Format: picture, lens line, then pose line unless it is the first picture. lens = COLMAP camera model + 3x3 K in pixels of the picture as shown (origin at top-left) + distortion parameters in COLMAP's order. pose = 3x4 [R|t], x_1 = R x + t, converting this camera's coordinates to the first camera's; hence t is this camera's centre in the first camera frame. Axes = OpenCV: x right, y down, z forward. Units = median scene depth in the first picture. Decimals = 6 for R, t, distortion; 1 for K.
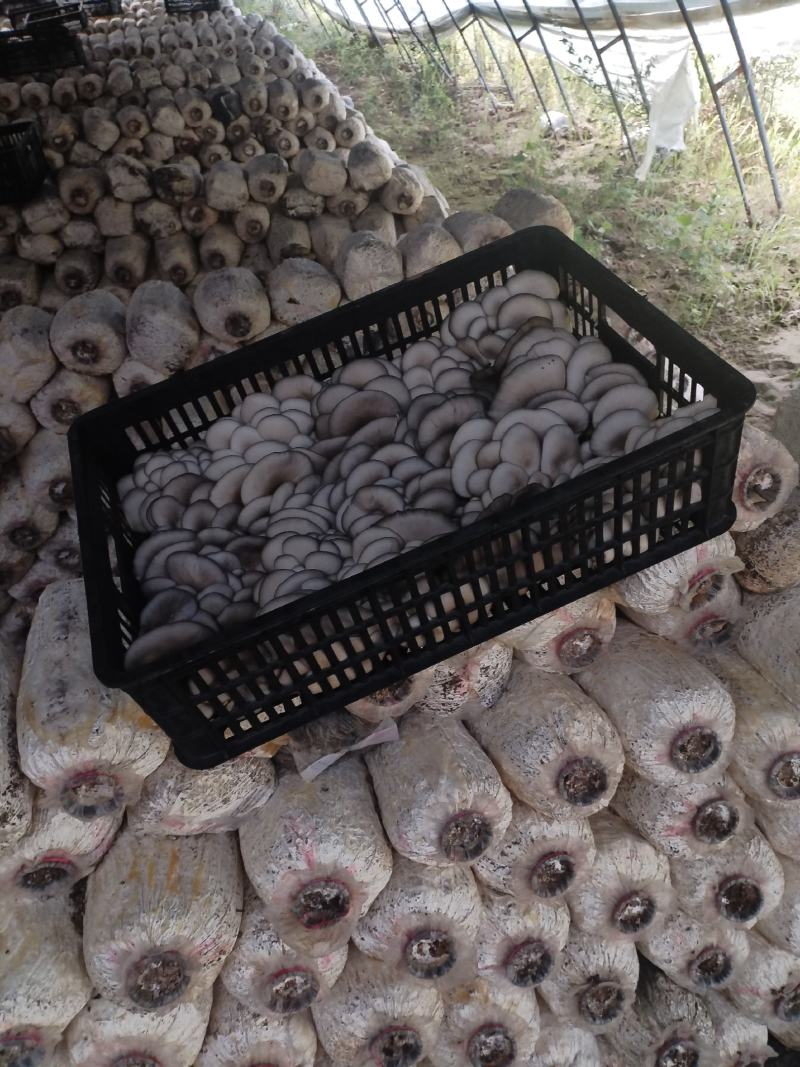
lens RADIAL K [[843.0, 0, 393.0], [0, 843.0, 537.1], [0, 0, 1]] dist [0.075278, -0.099369]
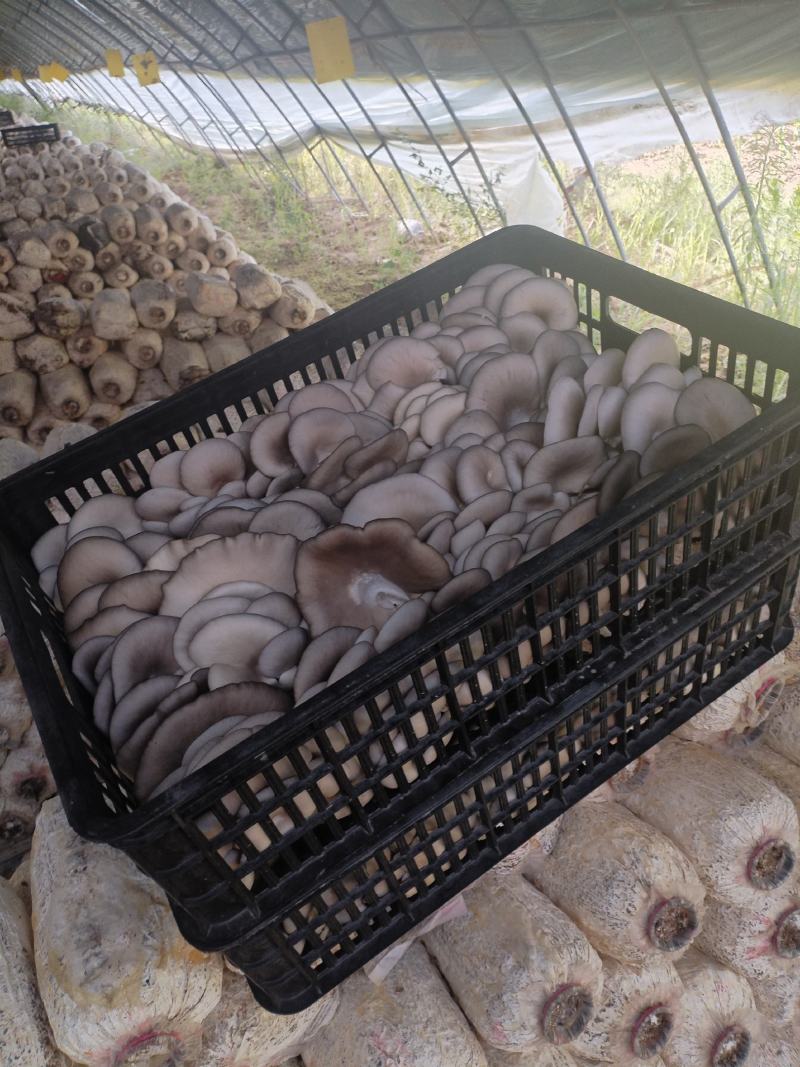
lens RADIAL K [[843.0, 0, 407.7], [0, 843.0, 532.5], [0, 0, 1]] dist [0.075278, -0.099369]
pose [[0.980380, -0.120173, 0.156247, -0.133866], [0.136417, 0.985818, -0.097745, -0.071260], [-0.142284, 0.117142, 0.982870, 0.062153]]
